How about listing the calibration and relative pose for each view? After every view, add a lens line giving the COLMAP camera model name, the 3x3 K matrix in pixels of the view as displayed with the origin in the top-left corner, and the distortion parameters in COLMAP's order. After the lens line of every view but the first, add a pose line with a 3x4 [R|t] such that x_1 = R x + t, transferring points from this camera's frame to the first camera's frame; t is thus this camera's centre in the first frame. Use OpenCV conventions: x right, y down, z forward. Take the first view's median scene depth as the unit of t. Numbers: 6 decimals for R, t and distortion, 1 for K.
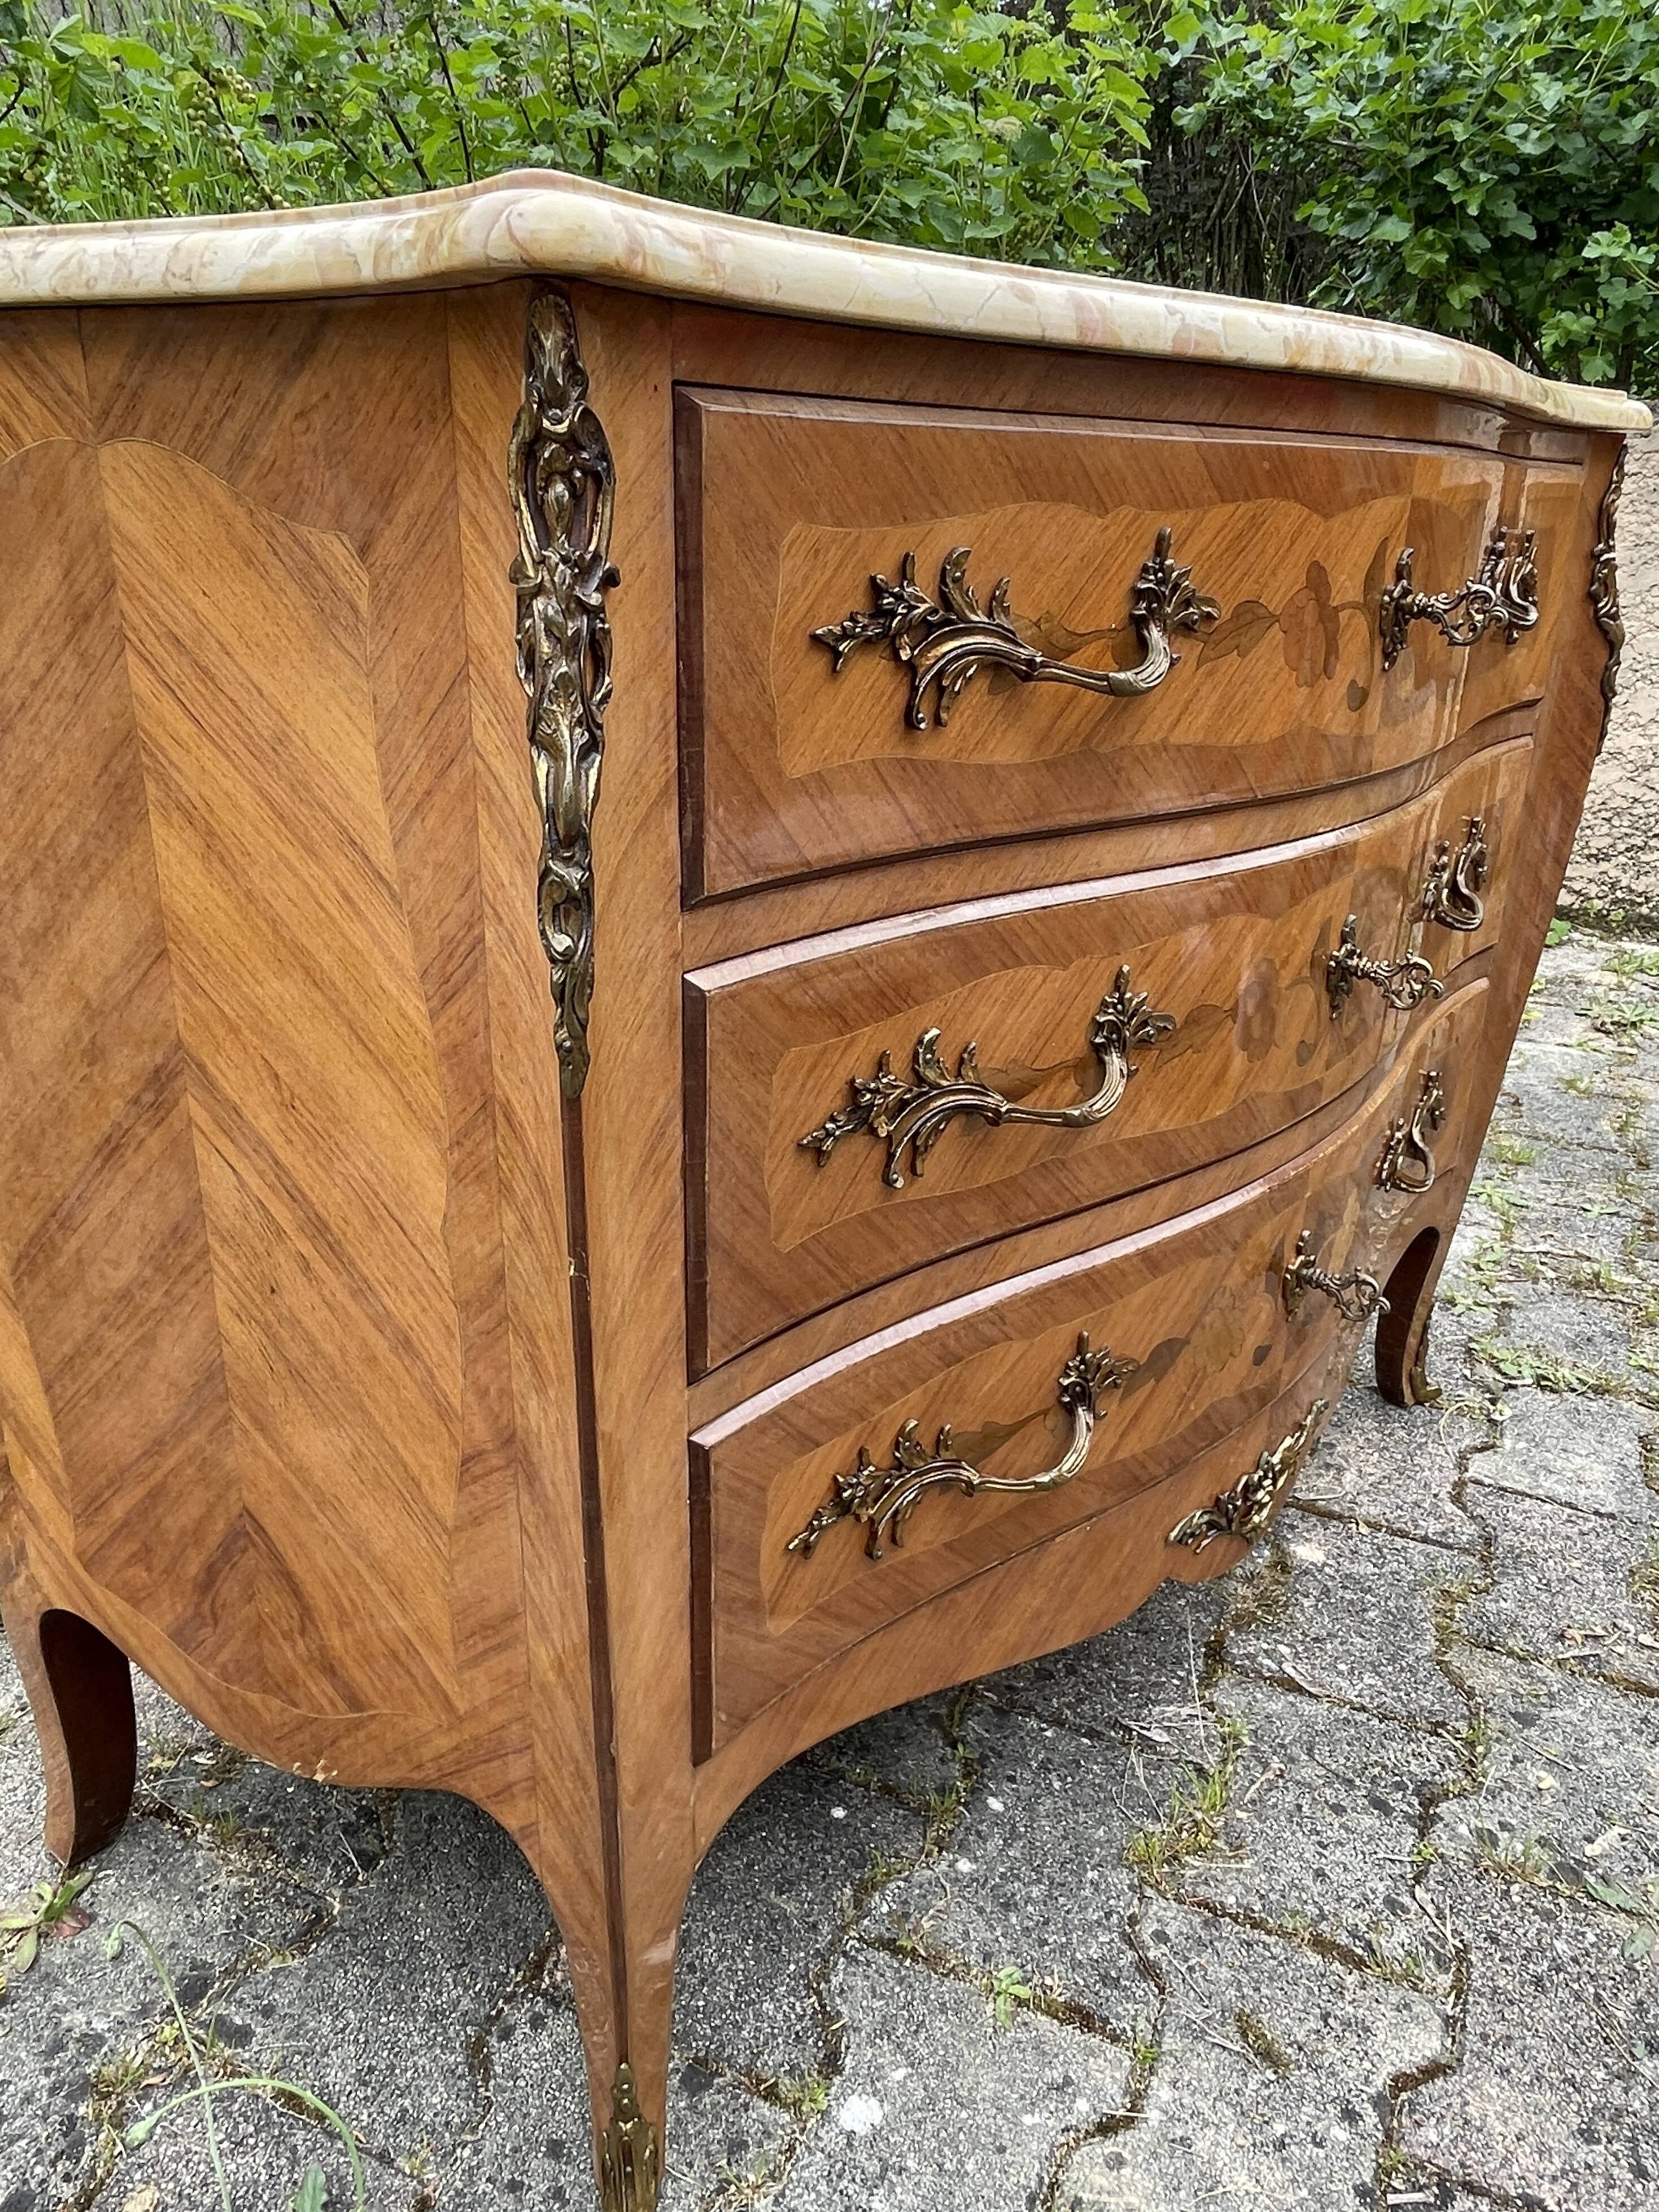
lens RADIAL K [[1550.3, 0, 833.1], [0, 1550.3, 1072.9], [0, 0, 1]] dist [-0.002965, 0.000161]
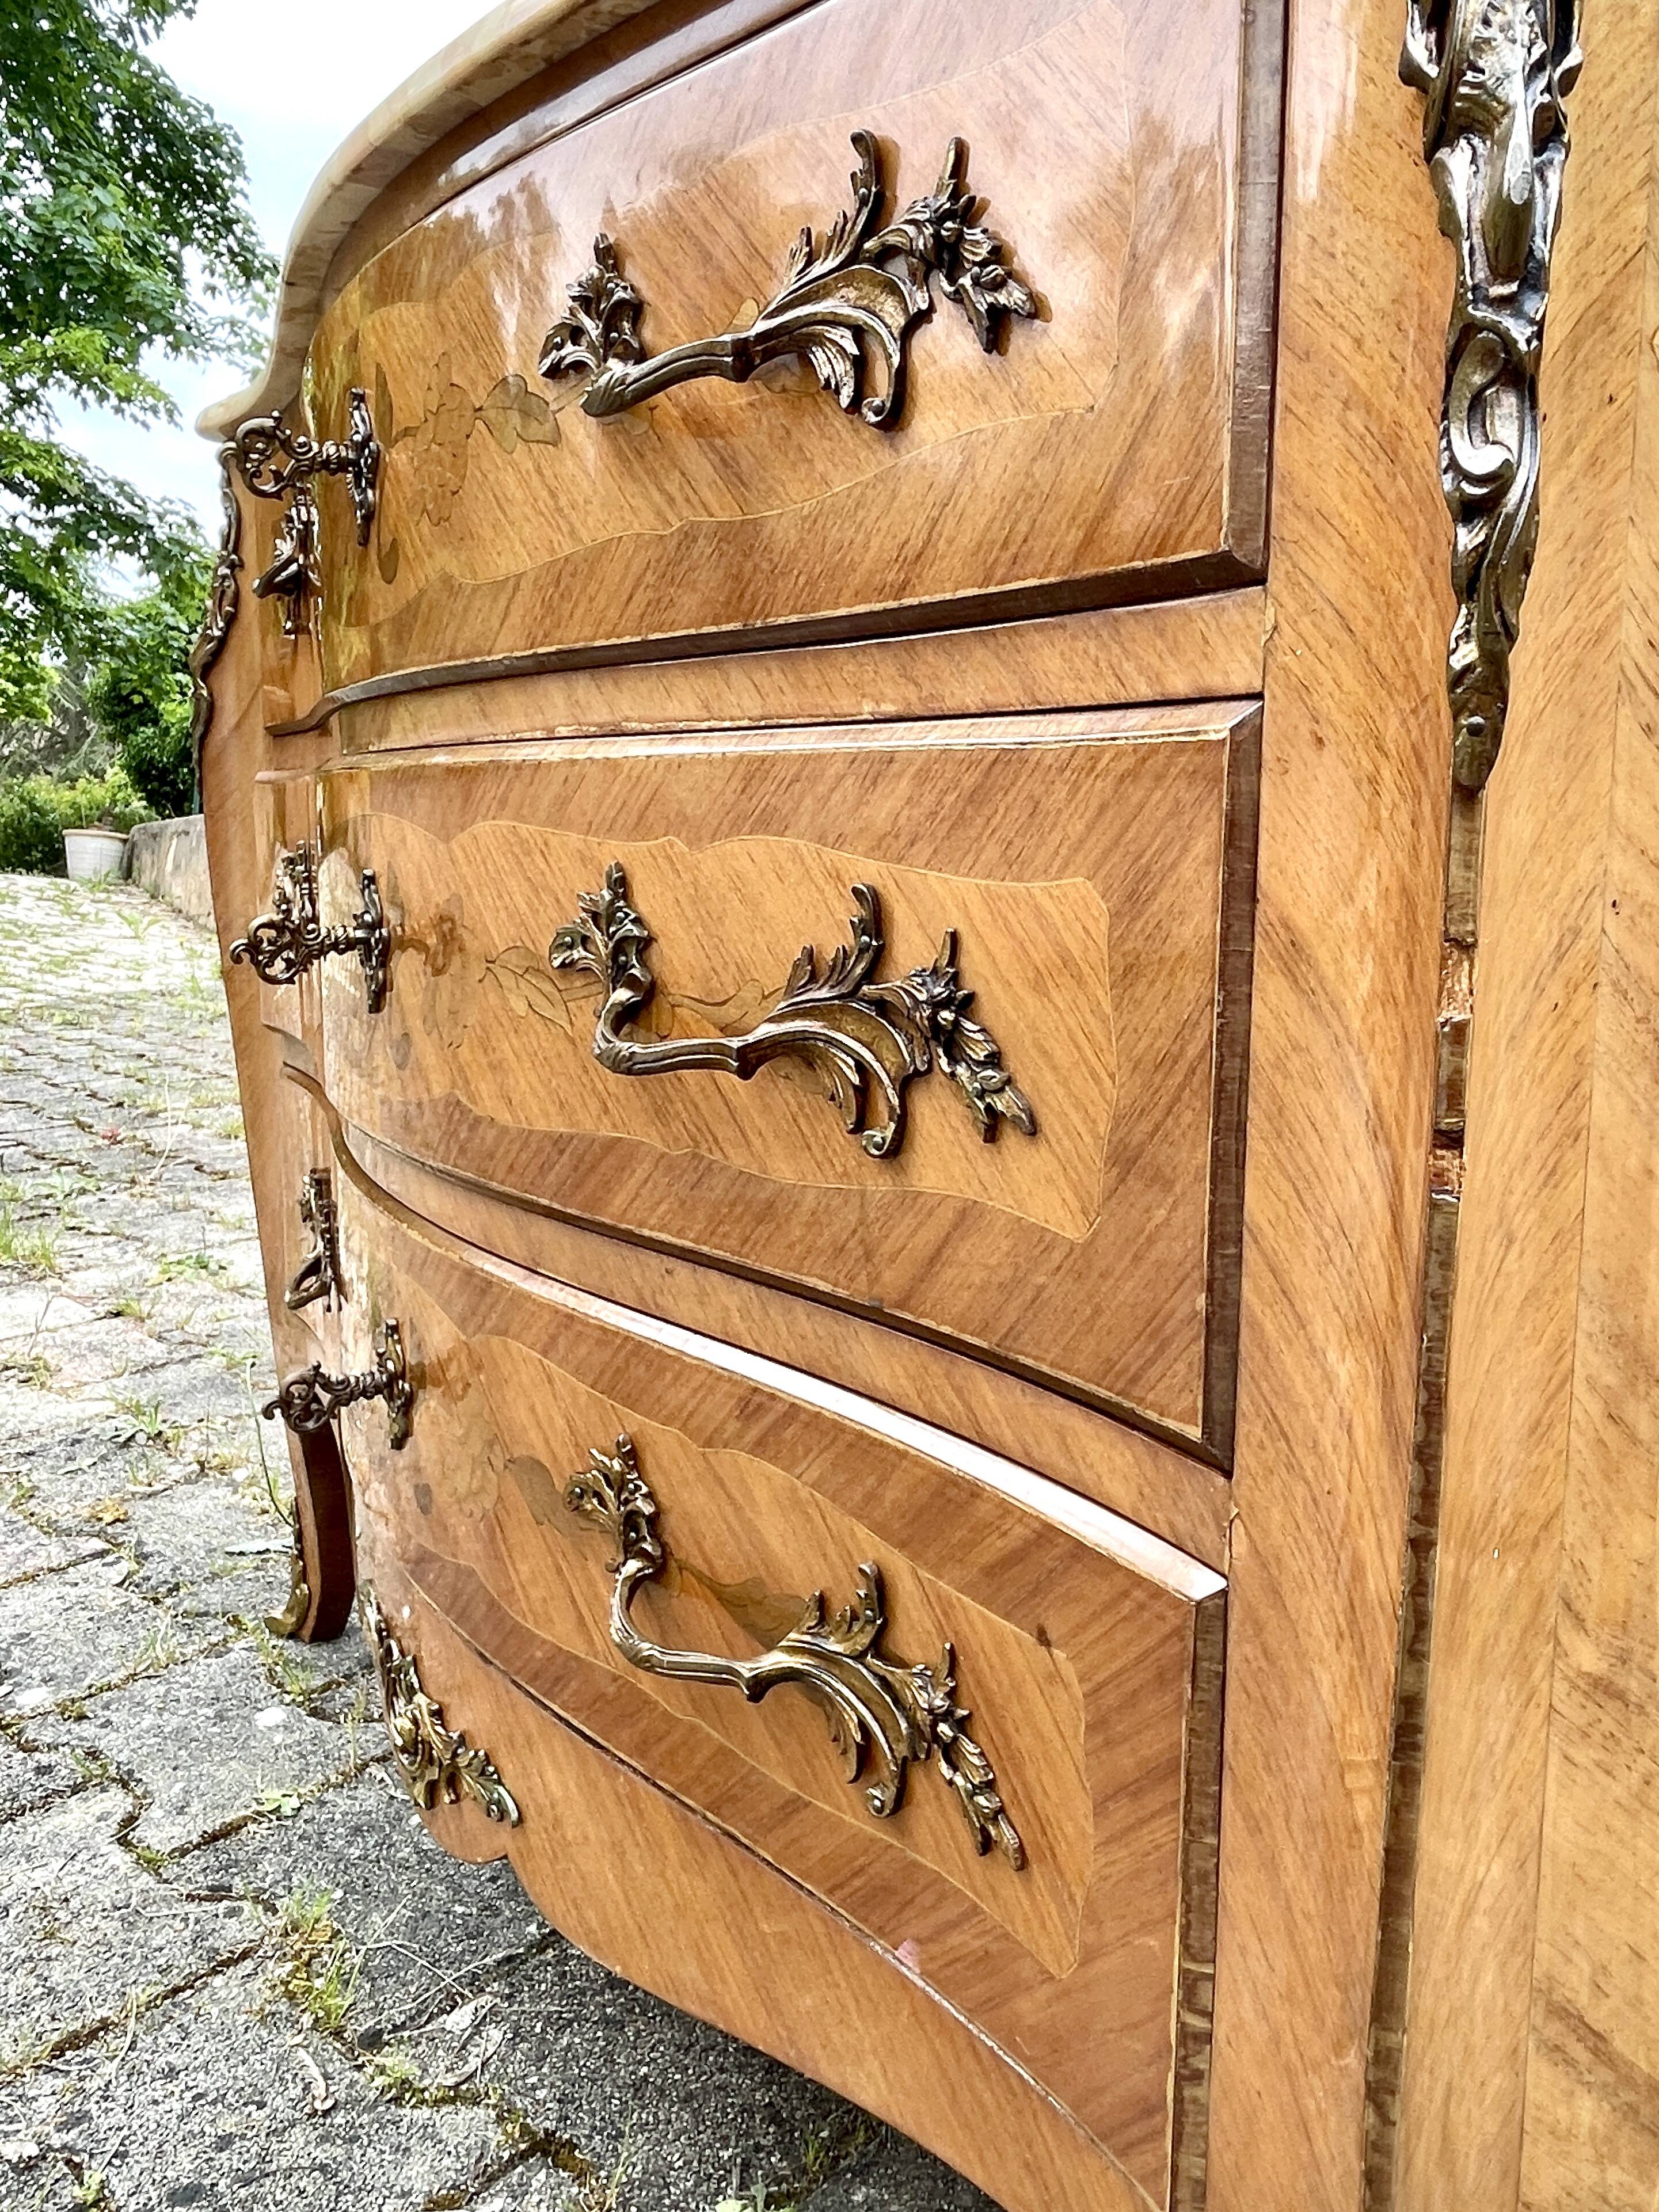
lens RADIAL K [[1705.3, 0, 826.5], [0, 1705.3, 1059.0], [0, 0, 1]] dist [-0.023023, 0.011509]
pose [[-0.317822, 0.113024, -0.941390, 1.116344], [-0.344914, 0.911063, 0.225829, -0.297202], [0.883189, 0.396472, -0.250572, 1.521916]]
